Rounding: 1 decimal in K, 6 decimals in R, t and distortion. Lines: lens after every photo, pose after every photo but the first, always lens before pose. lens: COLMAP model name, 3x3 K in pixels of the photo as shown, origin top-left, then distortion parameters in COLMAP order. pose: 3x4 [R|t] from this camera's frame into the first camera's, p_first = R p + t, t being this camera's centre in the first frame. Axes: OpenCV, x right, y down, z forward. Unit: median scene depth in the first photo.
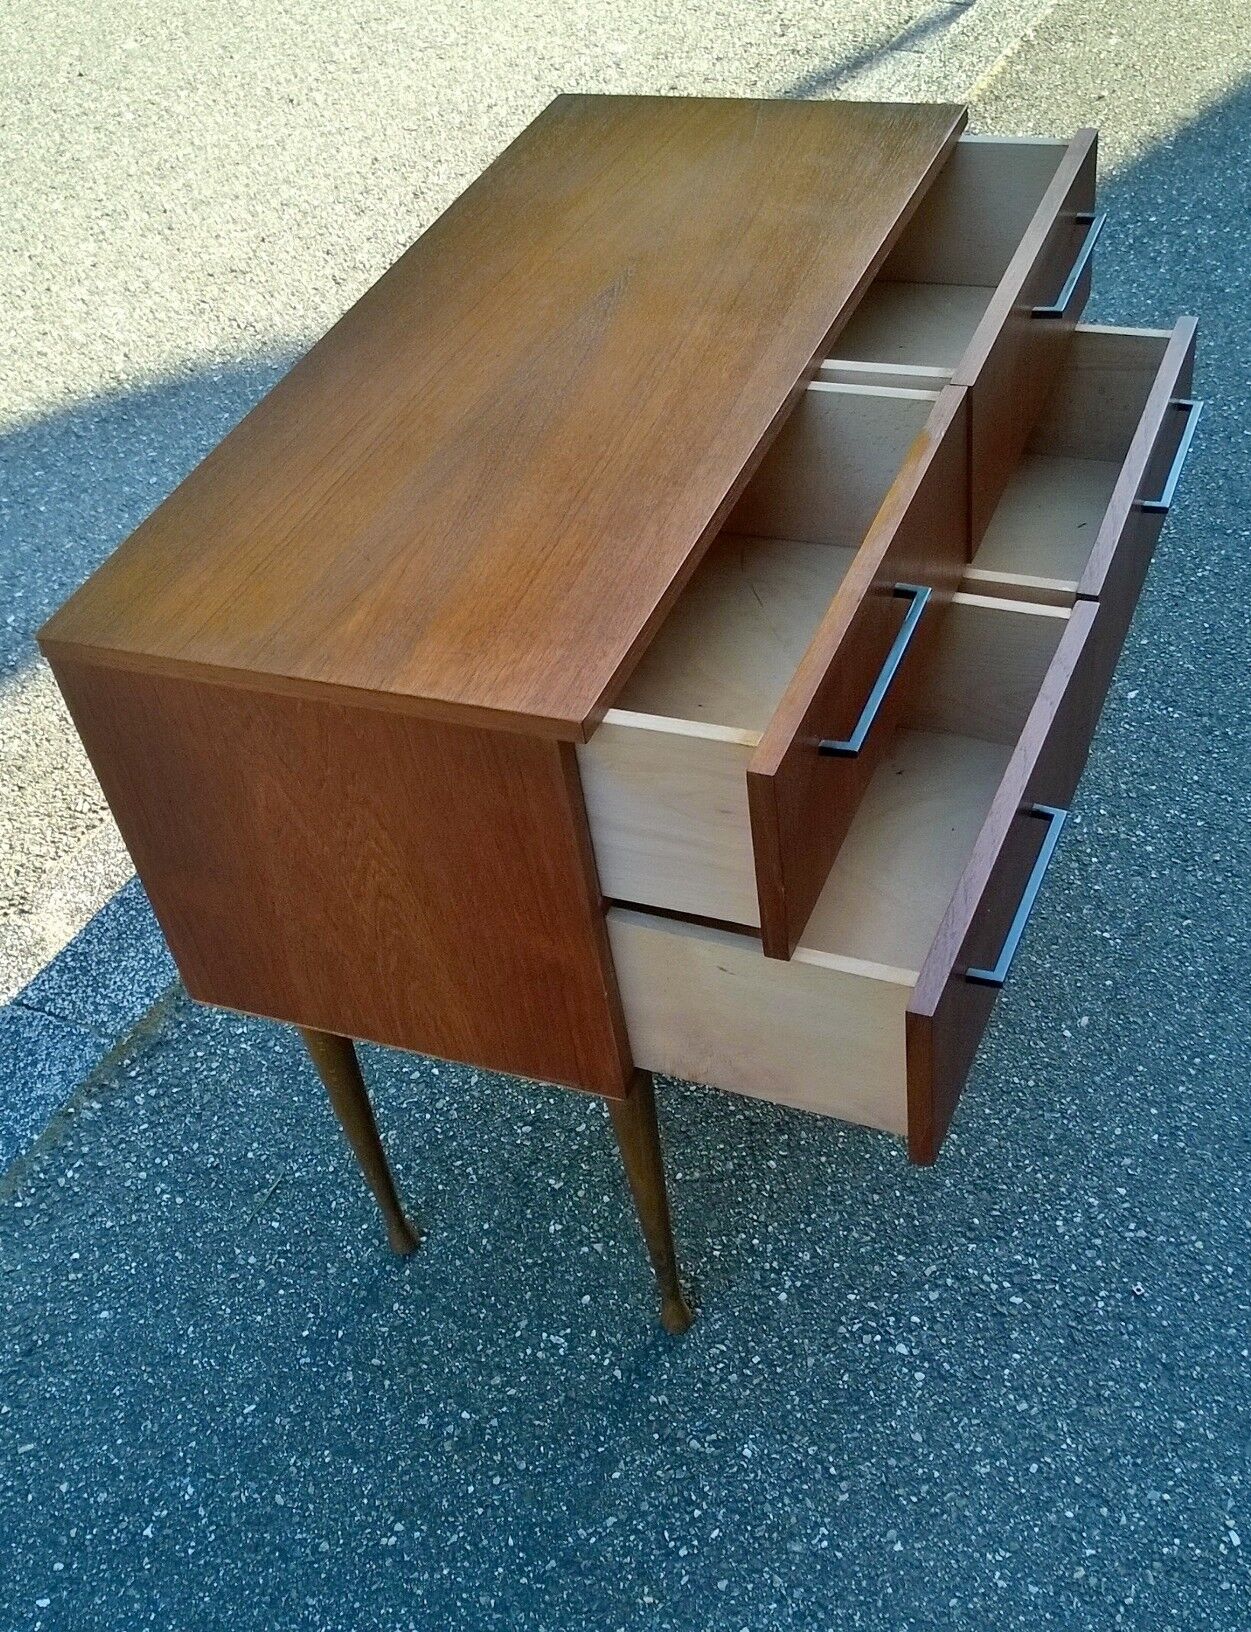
lens RADIAL K [[1906.3, 0, 631.5], [0, 1906.3, 878.7], [0, 0, 1]] dist [0.003097, 0.012345]
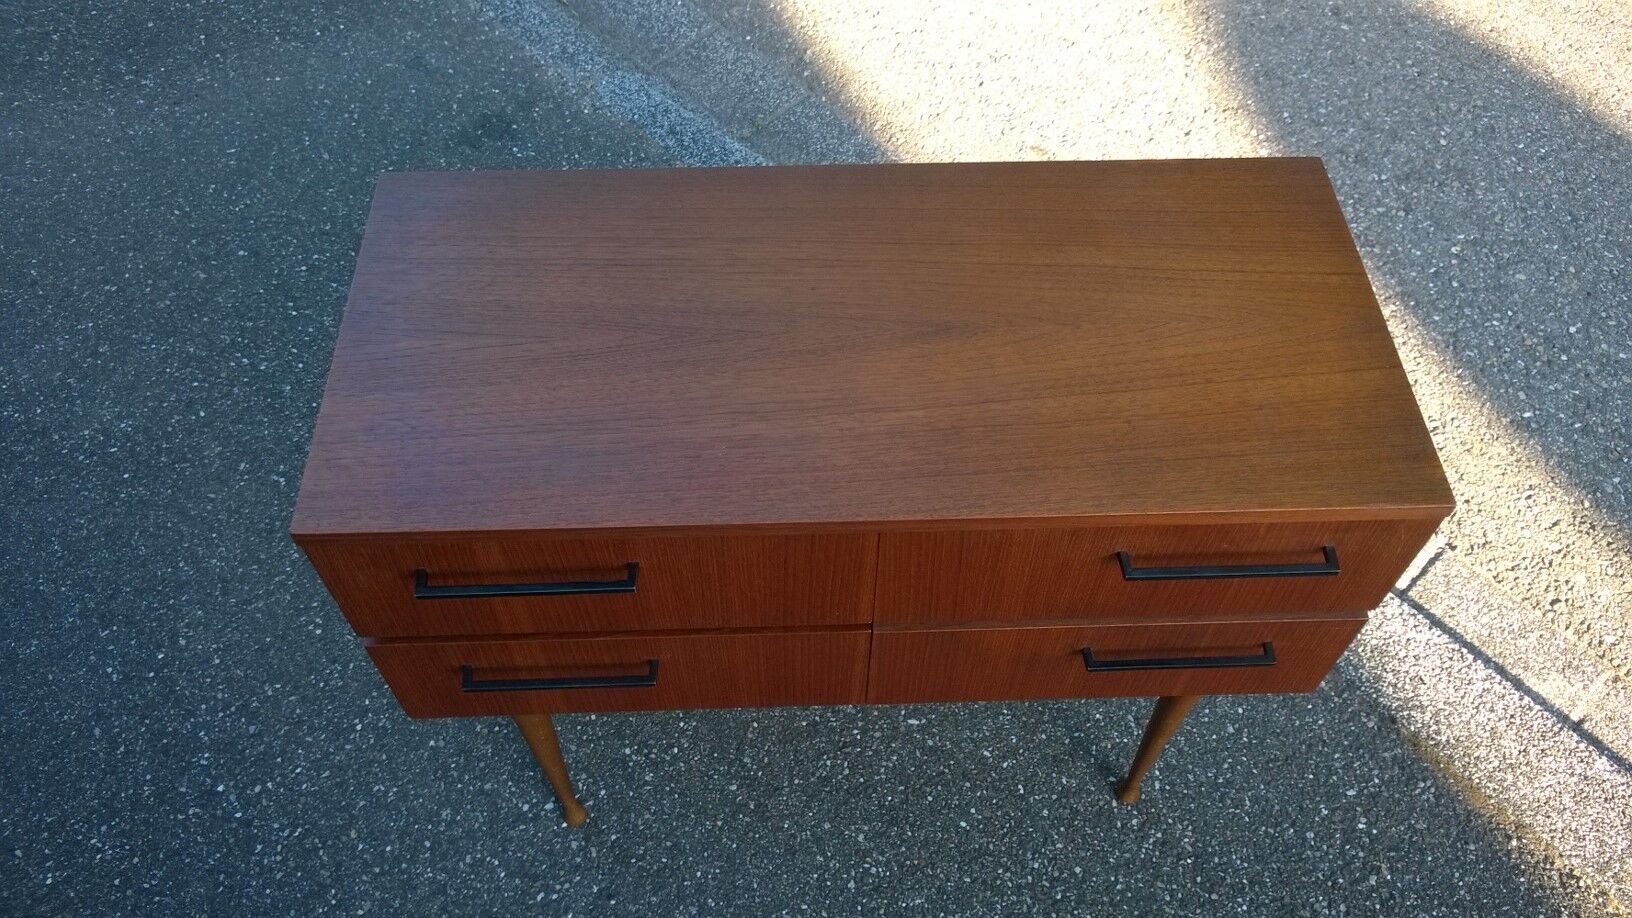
lens RADIAL K [[1273.3, 0, 834.2], [0, 1273.3, 459.4], [0, 0, 1]] dist [0.019399, -0.052413]
pose [[-0.343575, 0.825556, -0.447677, 0.280377], [-0.621937, 0.157162, 0.767134, -0.665032], [0.703670, 0.541994, 0.459446, 0.556532]]
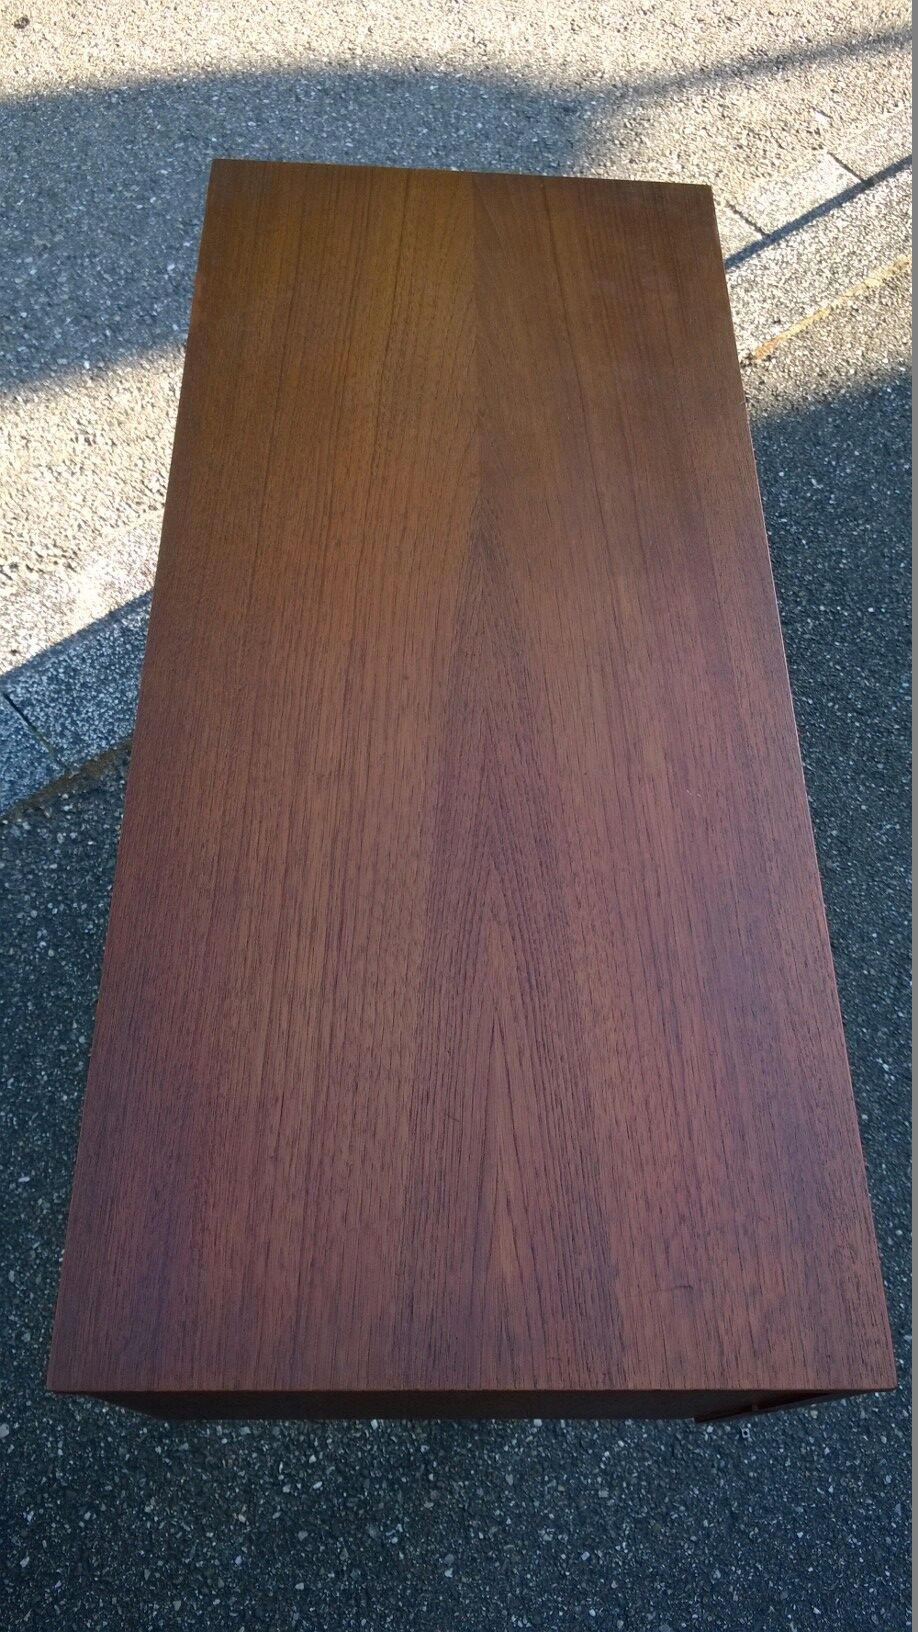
lens RADIAL K [[1266.6, 0, 459.0], [0, 1266.6, 816.0], [0, 0, 1]] dist [0.019245, -0.047822]
pose [[0.911321, 0.411361, -0.016630, -0.032058], [-0.383933, 0.863752, 0.326385, -0.287875], [0.148626, -0.291057, 0.945091, 0.356994]]
